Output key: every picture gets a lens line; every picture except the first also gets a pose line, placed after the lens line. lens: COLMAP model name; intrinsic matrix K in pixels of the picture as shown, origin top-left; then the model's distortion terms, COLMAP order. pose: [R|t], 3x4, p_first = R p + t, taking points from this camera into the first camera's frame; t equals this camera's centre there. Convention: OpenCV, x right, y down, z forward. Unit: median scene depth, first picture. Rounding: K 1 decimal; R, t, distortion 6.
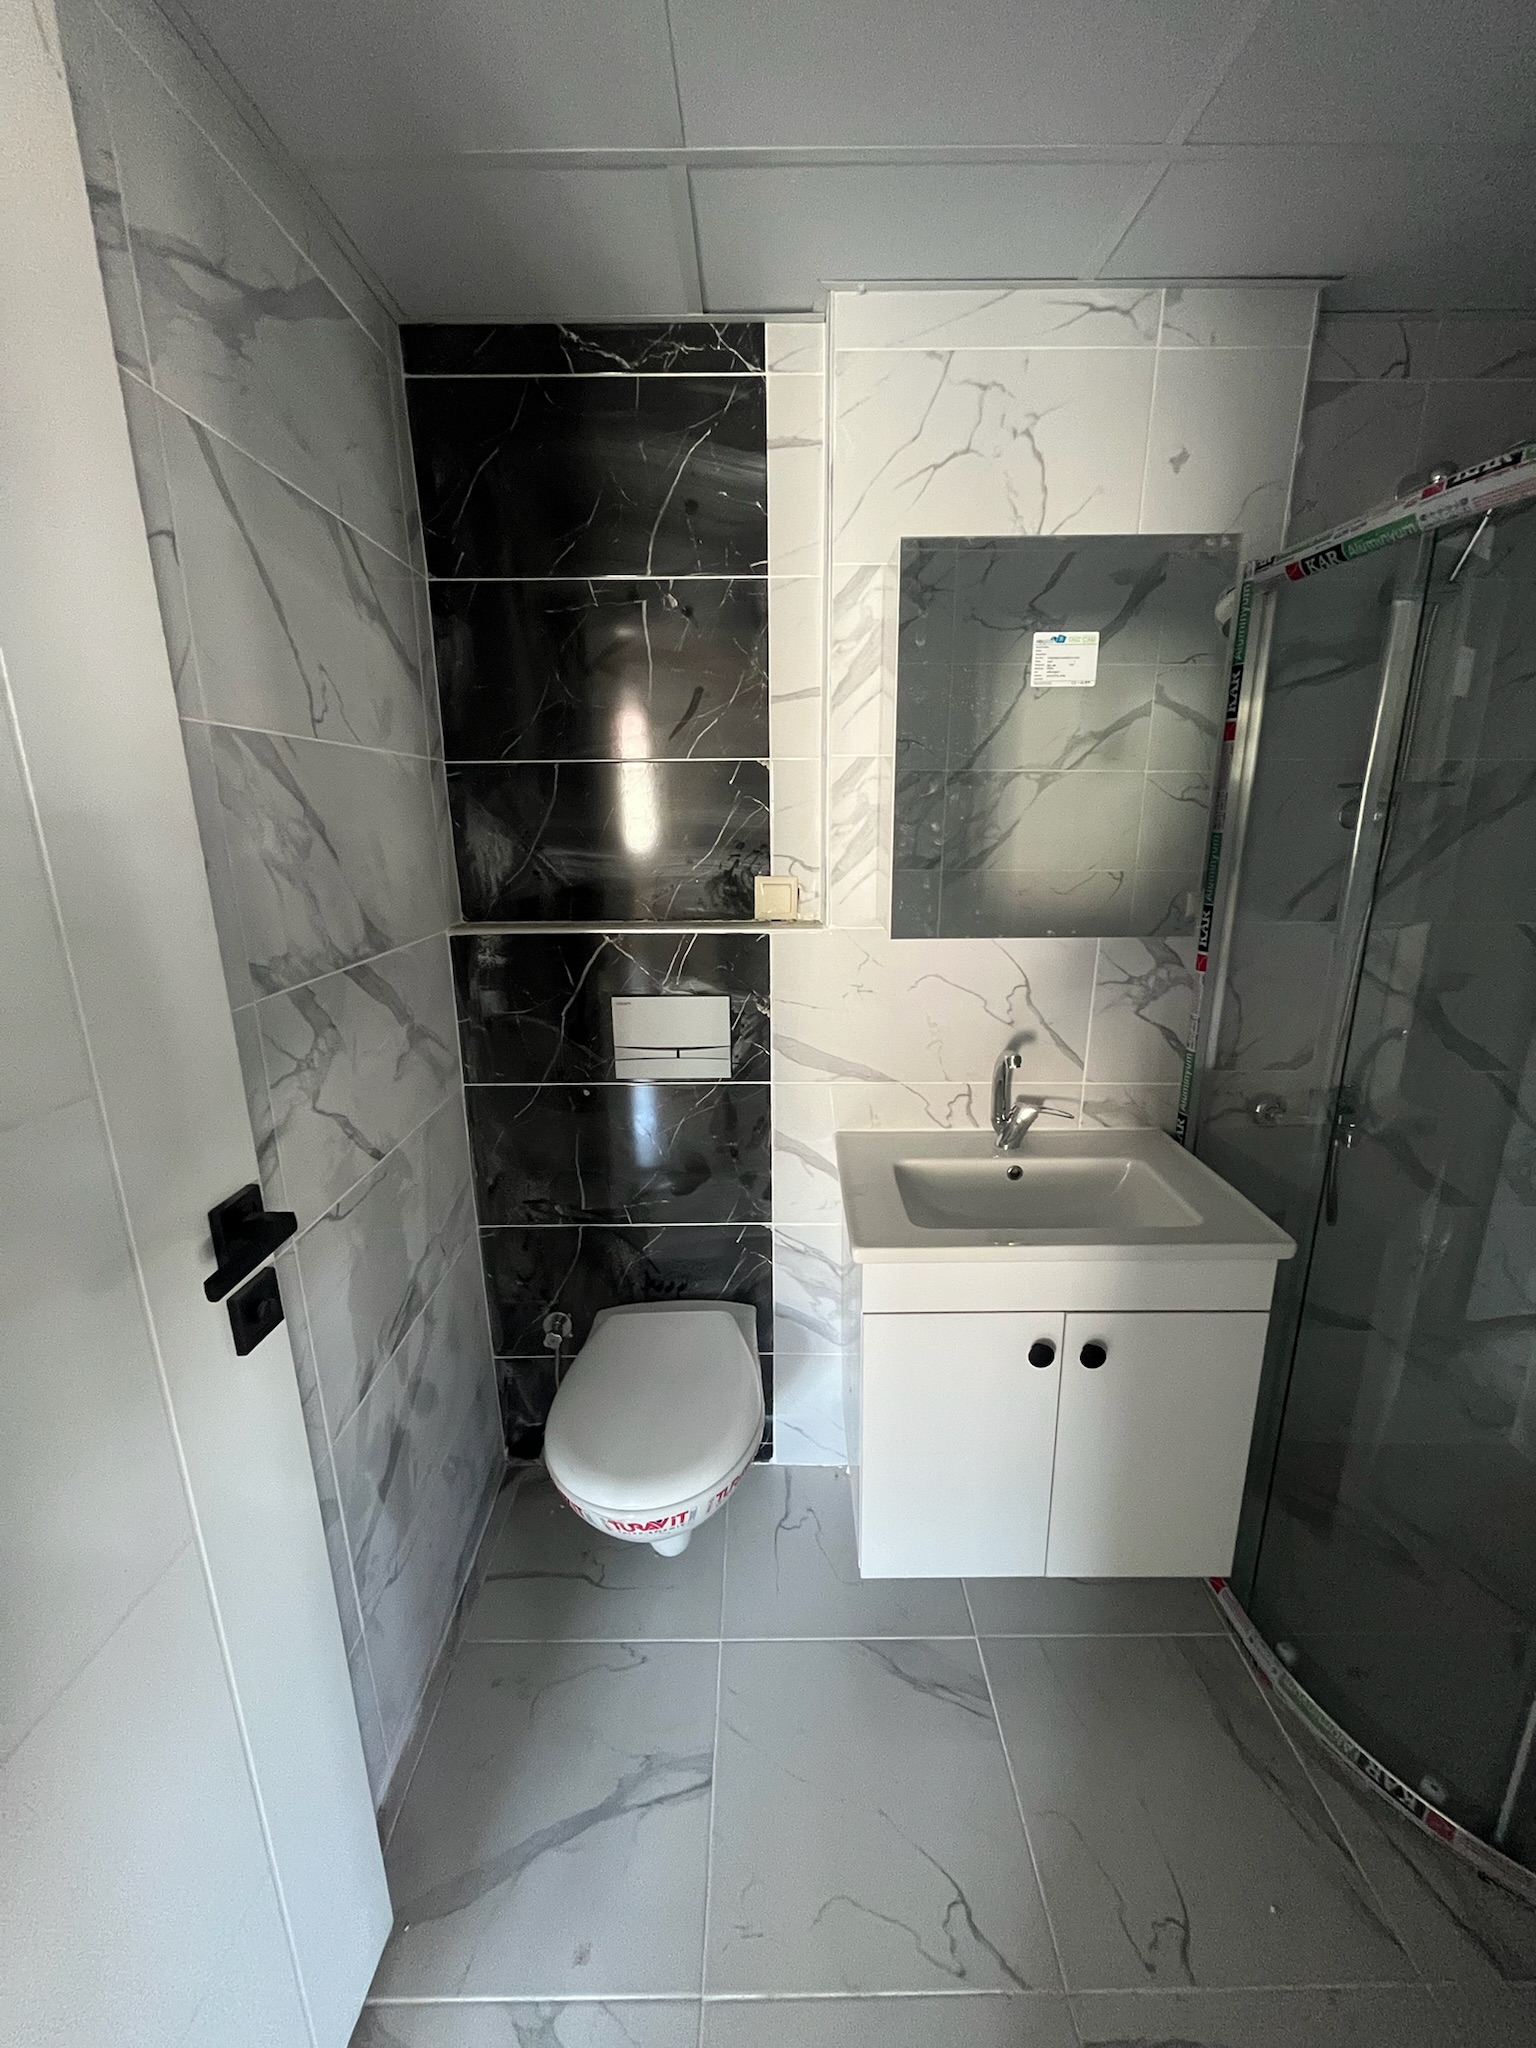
lens RADIAL K [[827.3, 0, 770.7], [0, 827.3, 1020.5], [0, 0, 1]] dist [-0.004240, 0.000234]
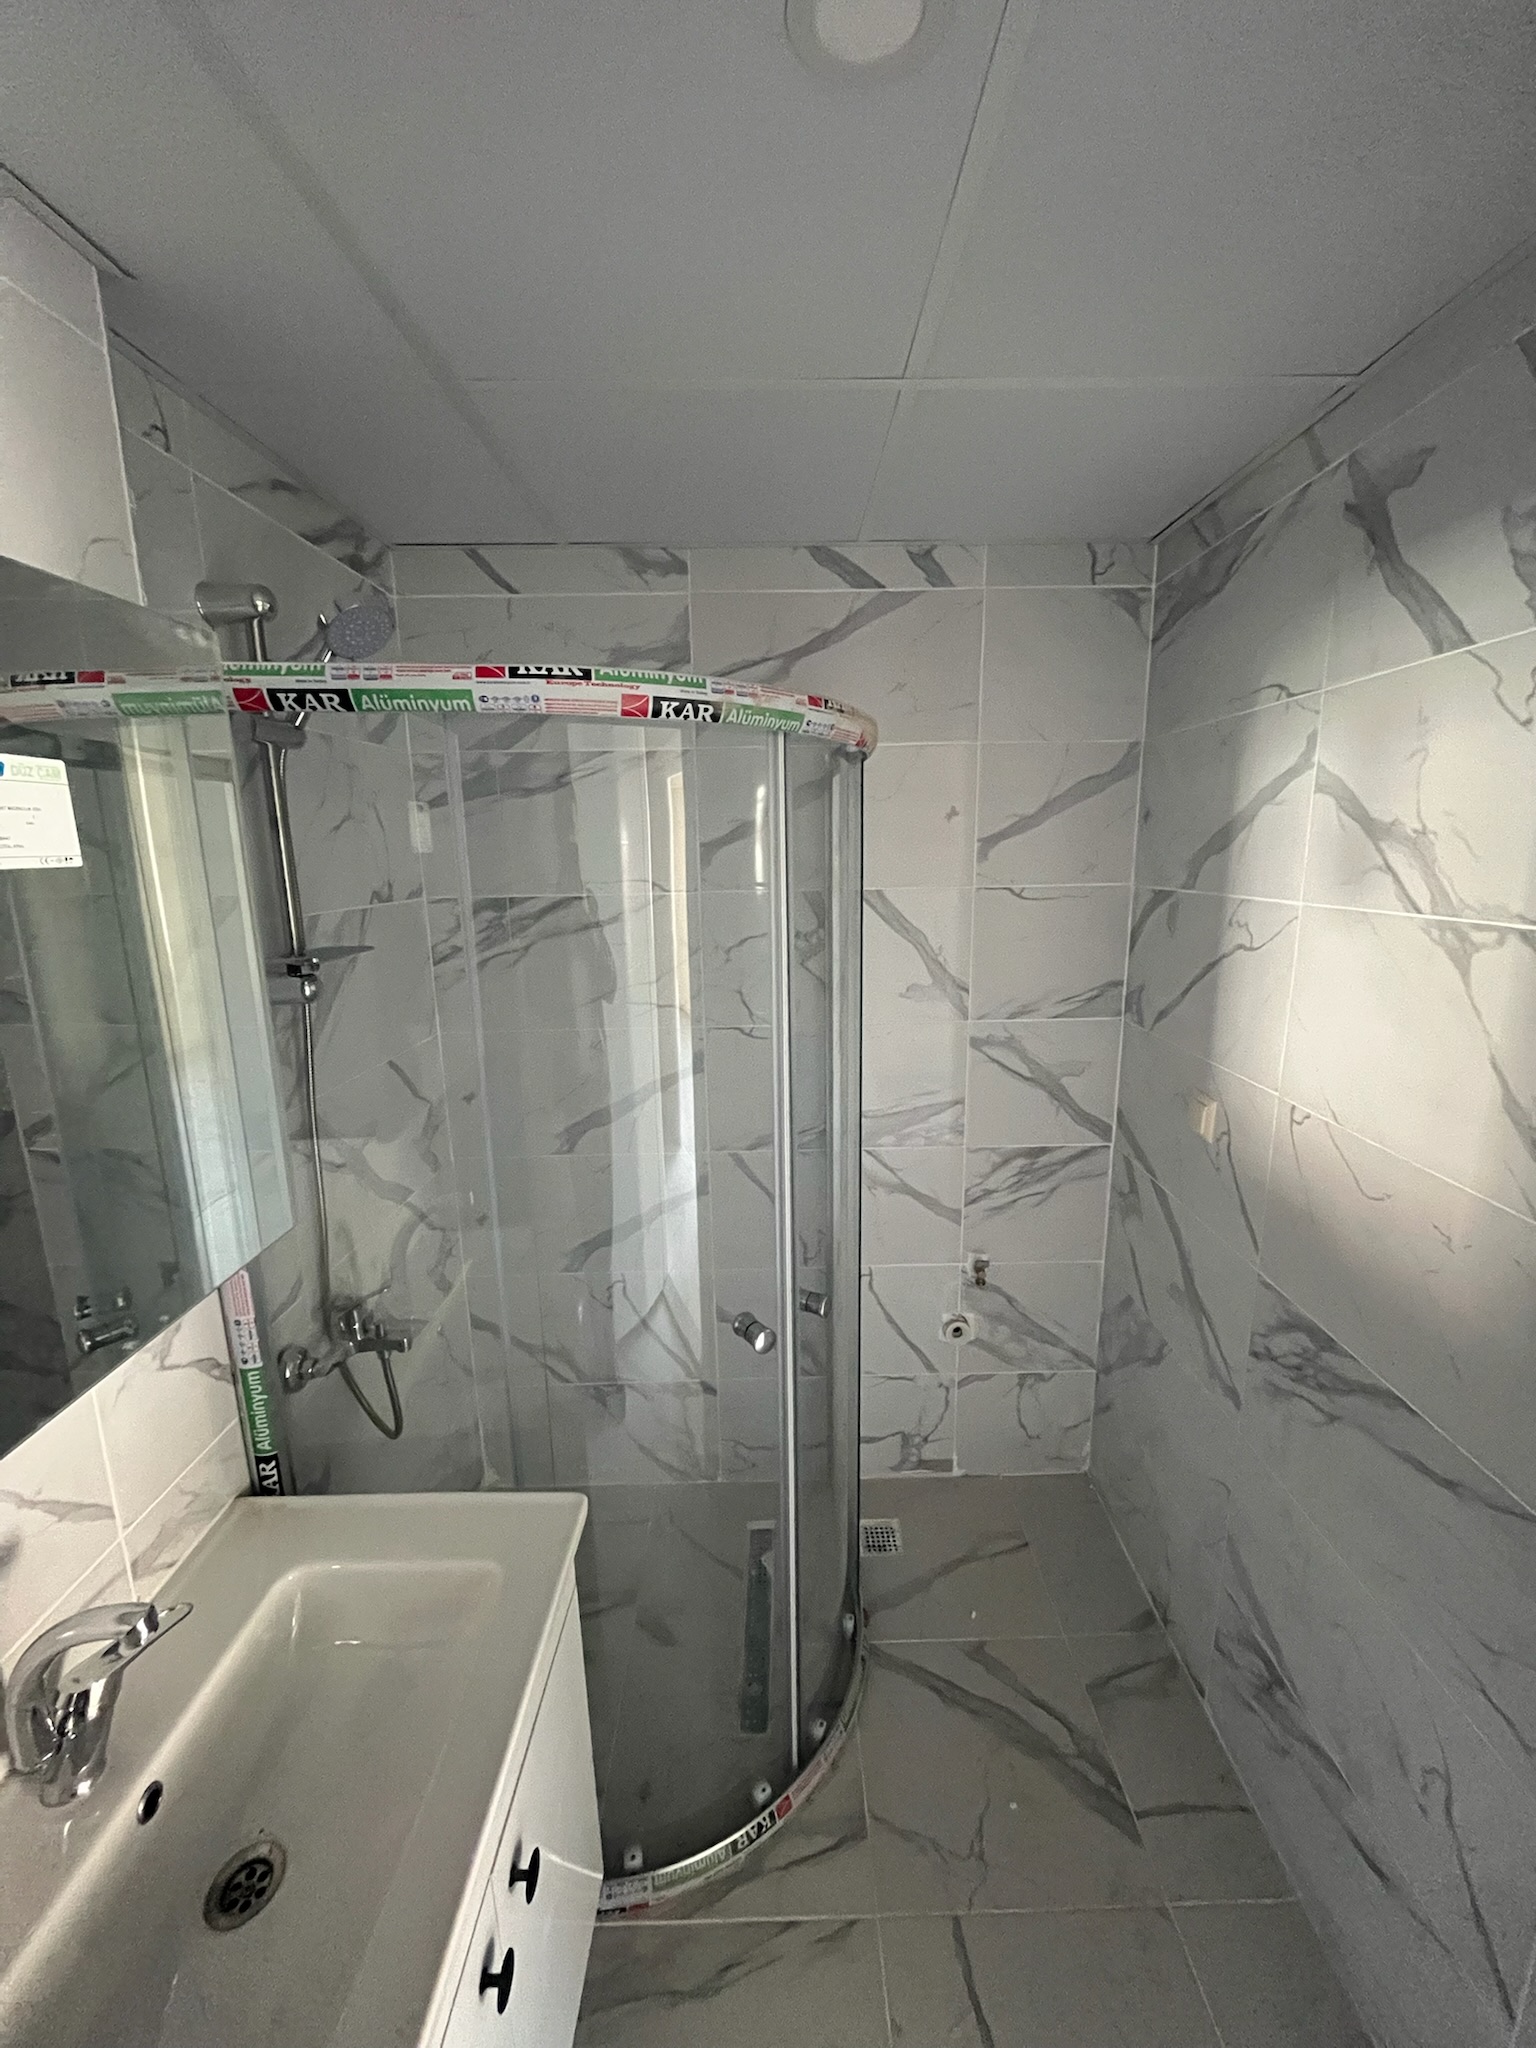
lens RADIAL K [[827.3, 0, 778.2], [0, 827.3, 1026.3], [0, 0, 1]] dist [-0.004240, 0.000234]
pose [[-0.001628, -0.207005, 0.978339, -0.115090], [0.261241, 0.944278, 0.200233, -0.326060], [-0.965272, 0.255908, 0.052540, 0.641742]]
